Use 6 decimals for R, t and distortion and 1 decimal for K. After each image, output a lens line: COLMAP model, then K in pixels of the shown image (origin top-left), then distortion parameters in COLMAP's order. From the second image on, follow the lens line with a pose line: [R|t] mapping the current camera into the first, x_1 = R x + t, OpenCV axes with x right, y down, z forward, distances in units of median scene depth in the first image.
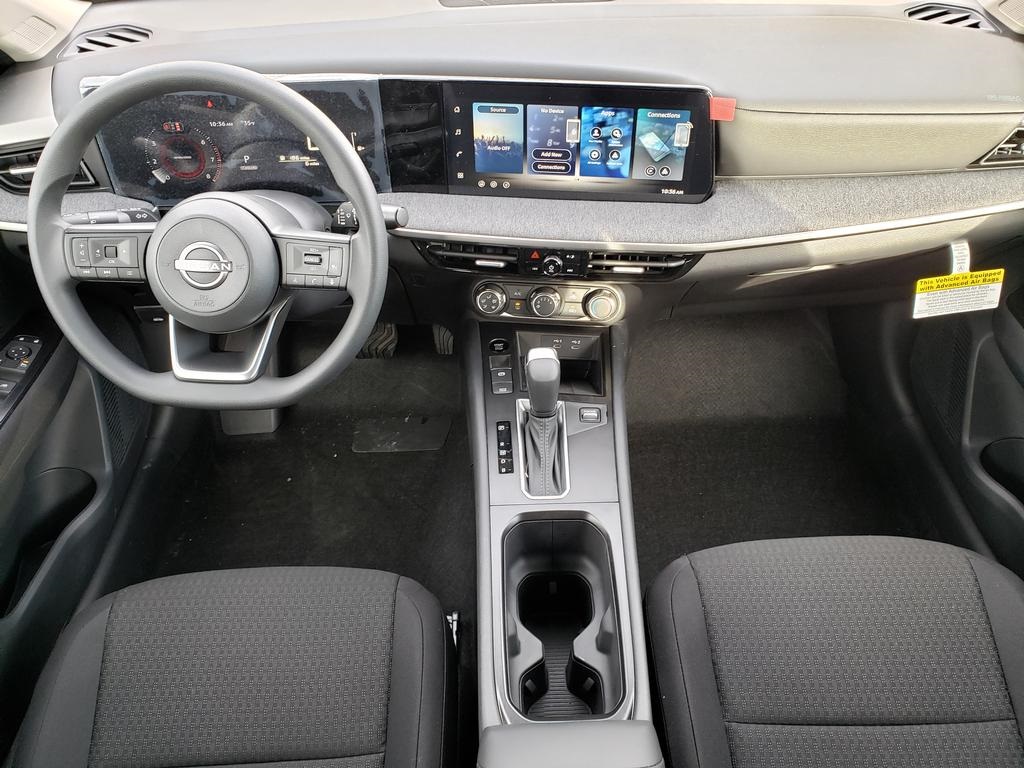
lens RADIAL K [[758.4, 0, 512.0], [0, 758.4, 384.0], [0, 0, 1]] dist [0.077147, -0.114364]
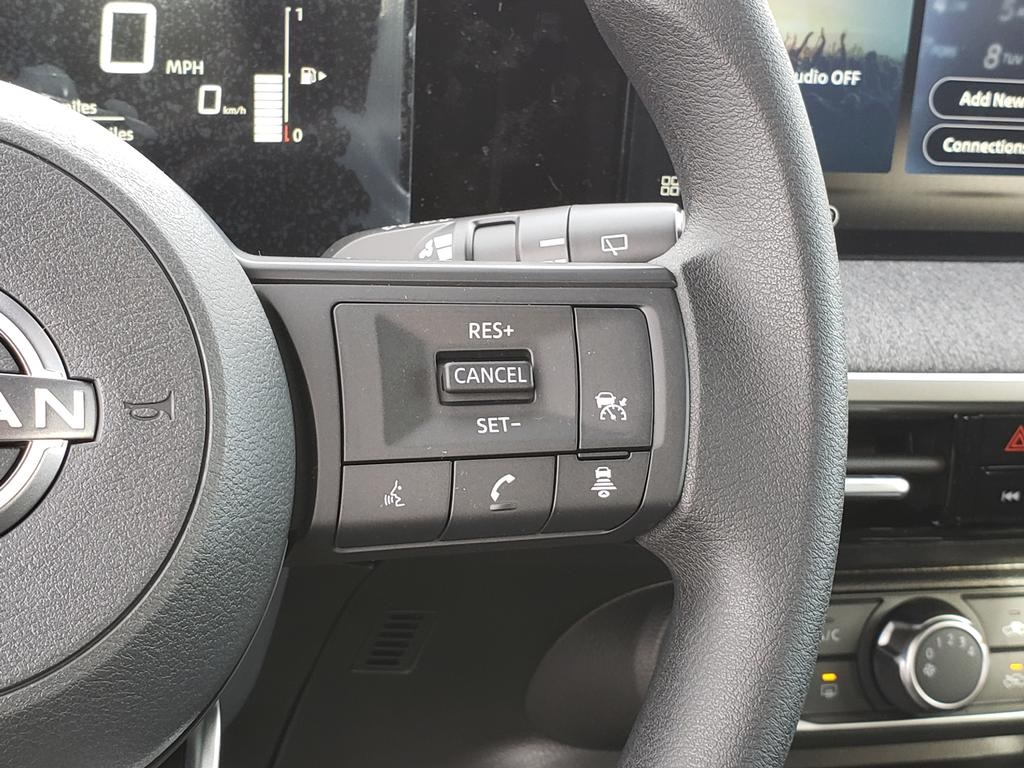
lens RADIAL K [[1693.0, 0, 512.0], [0, 1693.0, 384.0], [0, 0, 1]] dist [0.218874, -1.014679]
pose [[0.927990, -0.033877, 0.371062, -0.354409], [0.171854, 0.922524, -0.345567, -0.015349], [-0.330607, 0.384451, 0.861914, 0.556853]]
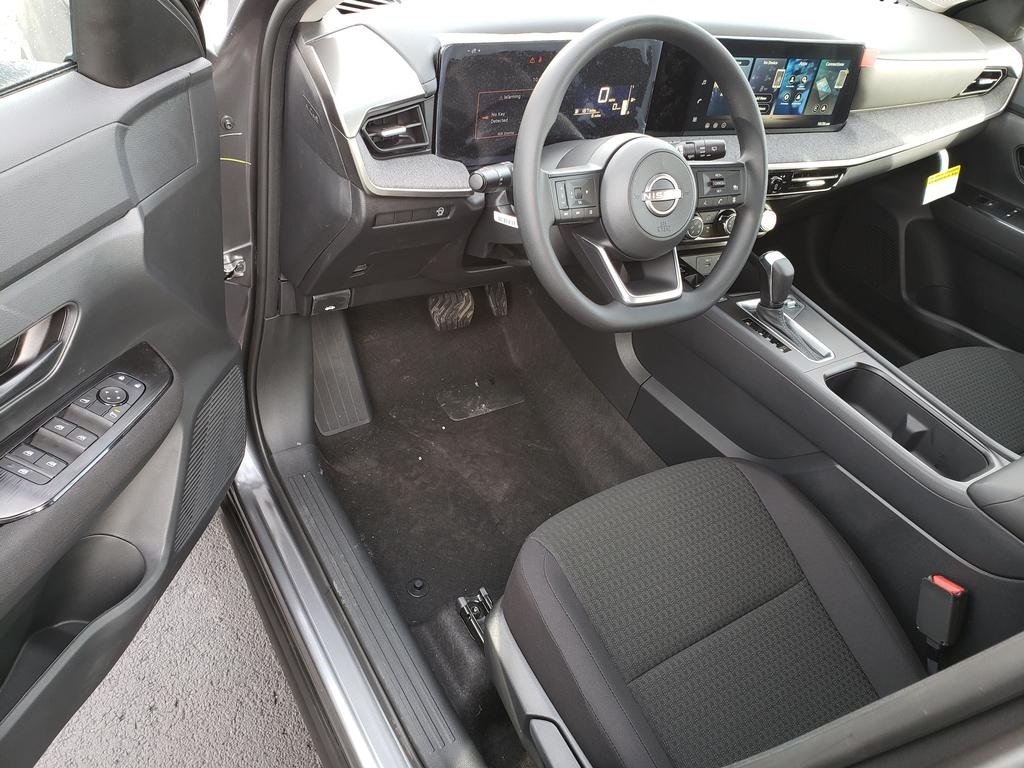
lens RADIAL K [[762.3, 0, 512.0], [0, 762.3, 384.0], [0, 0, 1]] dist [-0.066718, 0.101551]
pose [[0.857986, -0.211946, 0.467910, -0.993826], [0.214647, 0.975498, 0.048275, 0.012568], [-0.466677, 0.059016, 0.882457, 0.118543]]
